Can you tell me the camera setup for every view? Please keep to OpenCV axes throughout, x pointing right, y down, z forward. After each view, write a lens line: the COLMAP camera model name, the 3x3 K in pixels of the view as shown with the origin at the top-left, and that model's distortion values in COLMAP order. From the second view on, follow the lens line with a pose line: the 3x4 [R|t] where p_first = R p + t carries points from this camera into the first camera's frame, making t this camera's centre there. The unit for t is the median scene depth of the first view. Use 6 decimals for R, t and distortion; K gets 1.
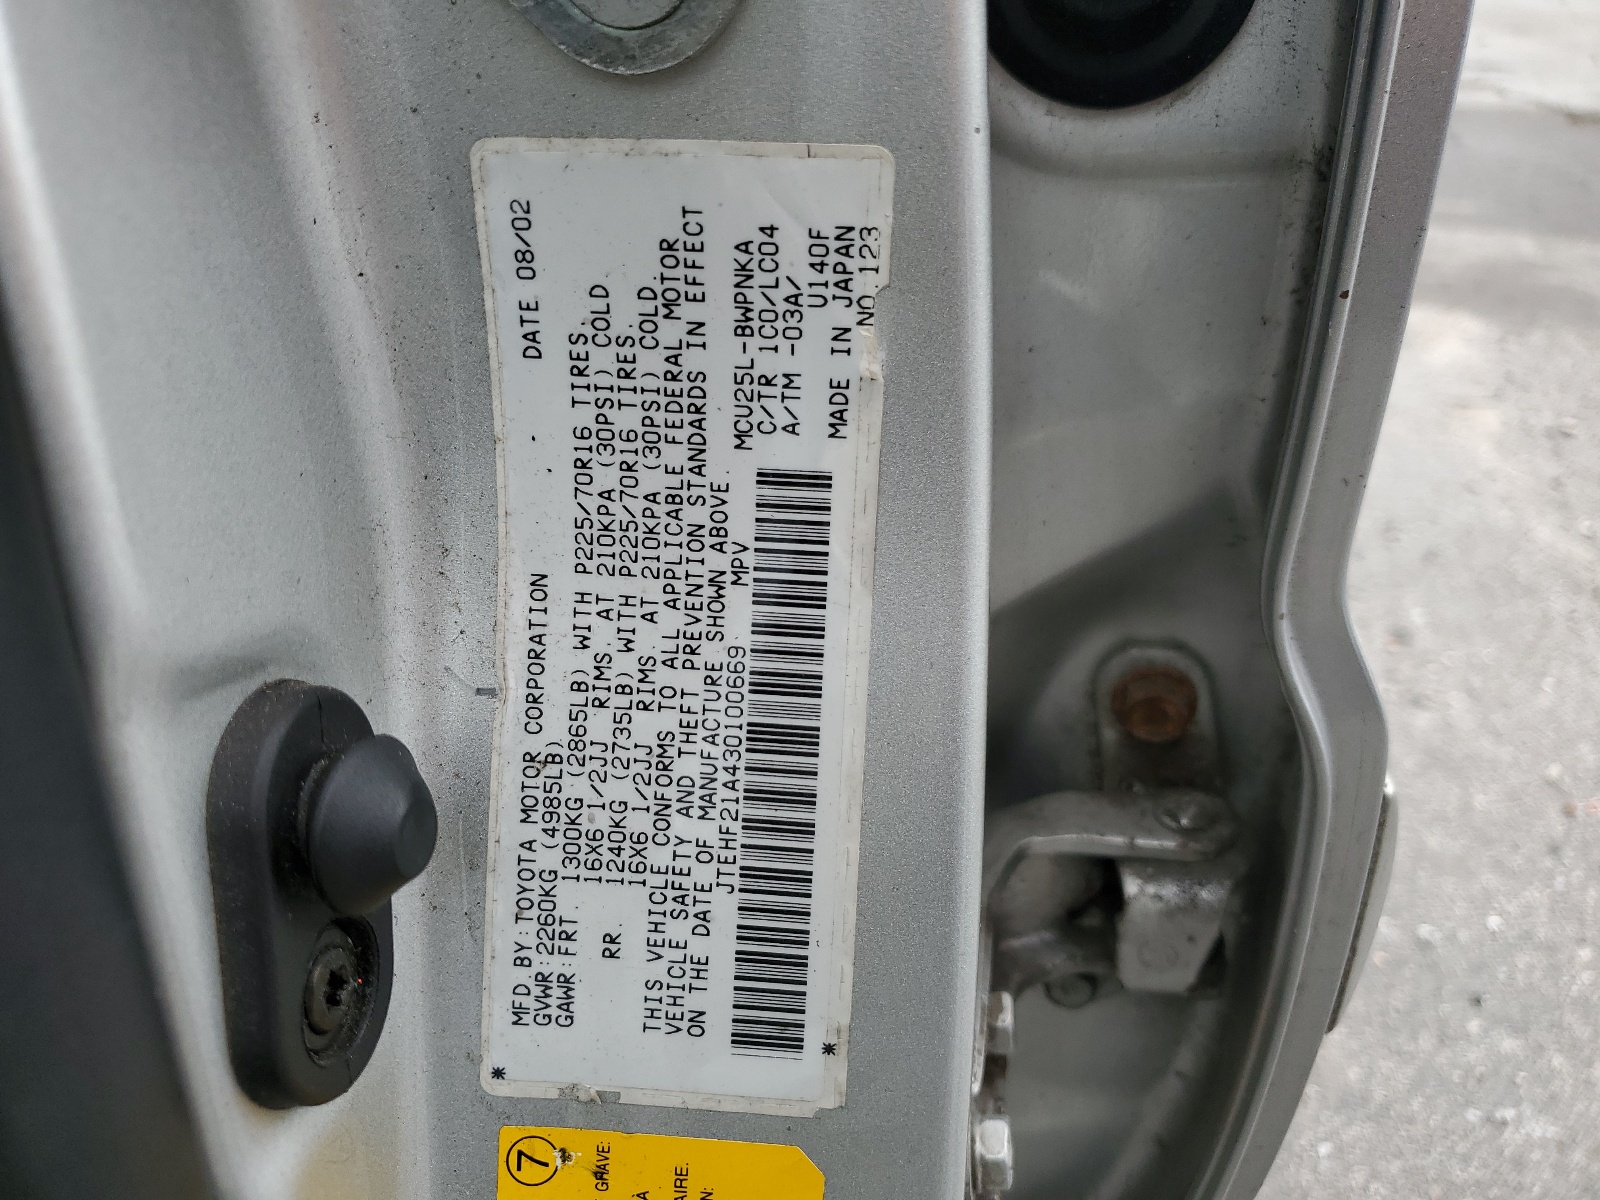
lens RADIAL K [[1212.2, 0, 797.1], [0, 1212.2, 594.9], [0, 0, 1]] dist [-0.004624, -0.000035]
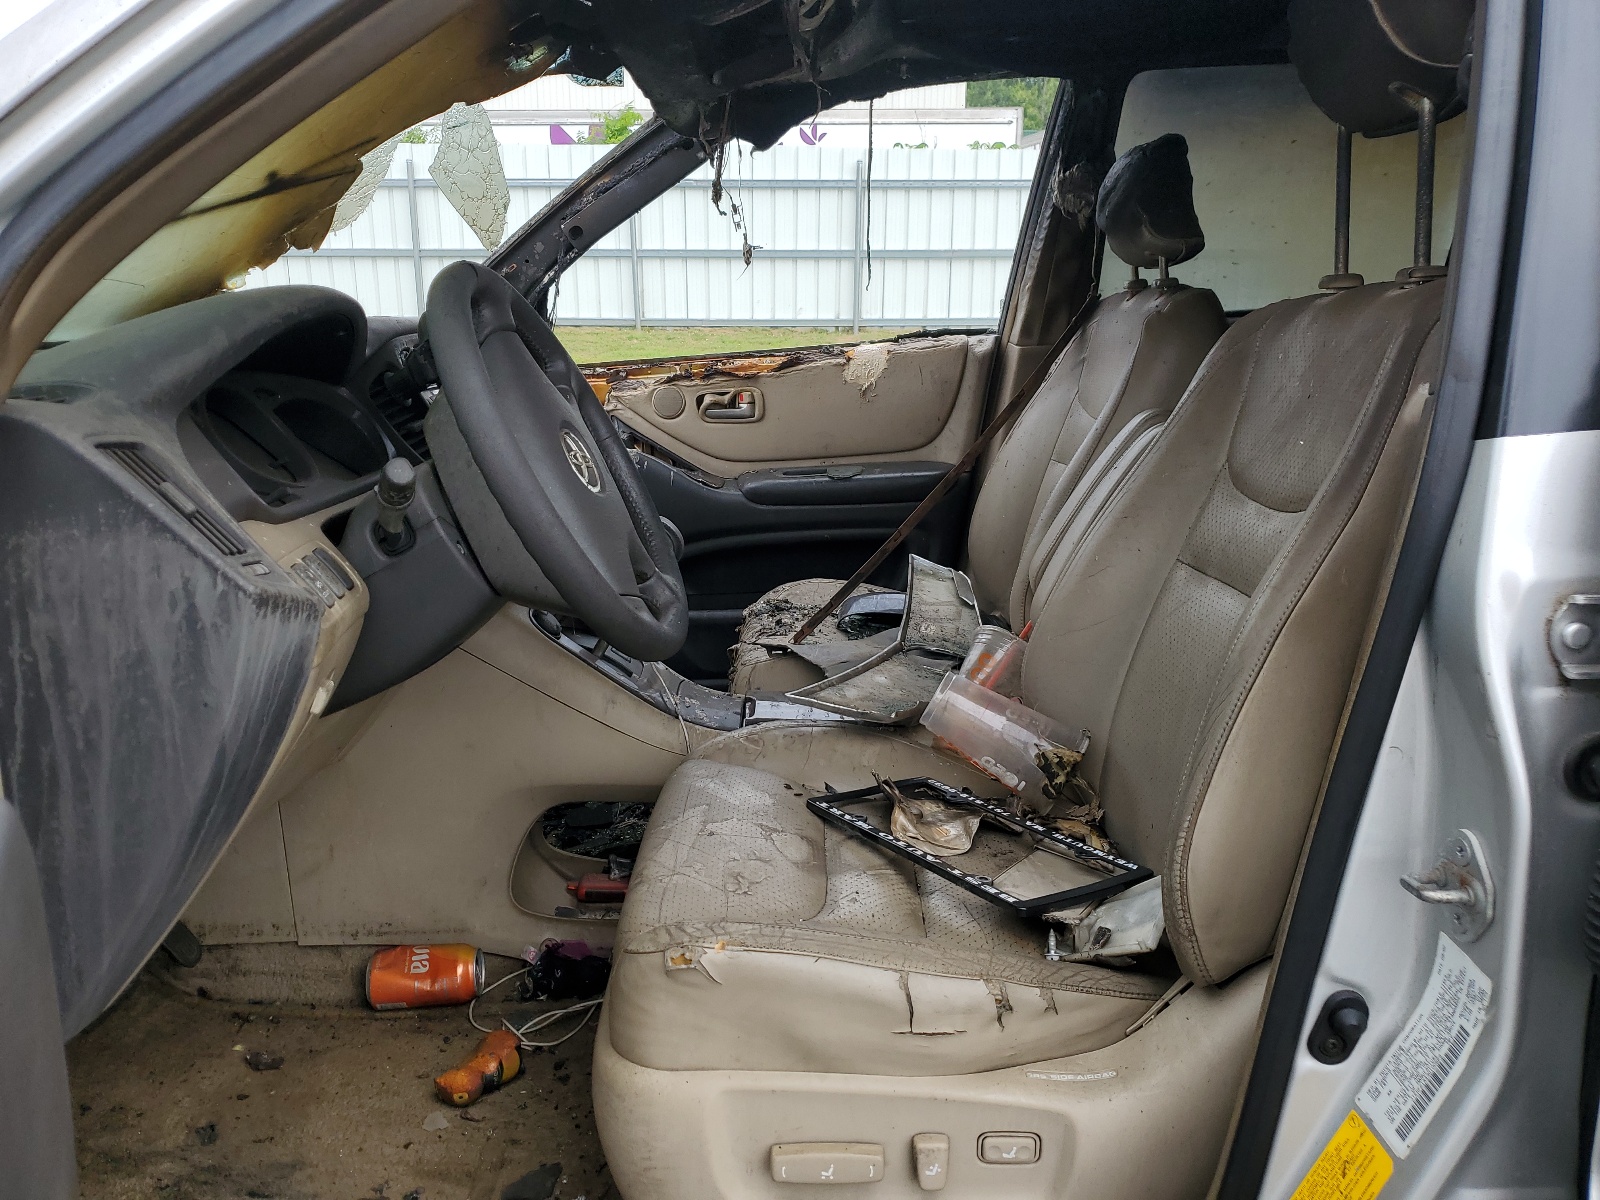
lens RADIAL K [[1212.2, 0, 797.3], [0, 1212.2, 597.4], [0, 0, 1]] dist [-0.004624, -0.000035]
pose [[0.175761, 0.297017, -0.938557, 3.111815], [-0.445001, 0.874402, 0.193381, -1.197664], [0.878113, 0.383670, 0.285858, -2.888495]]
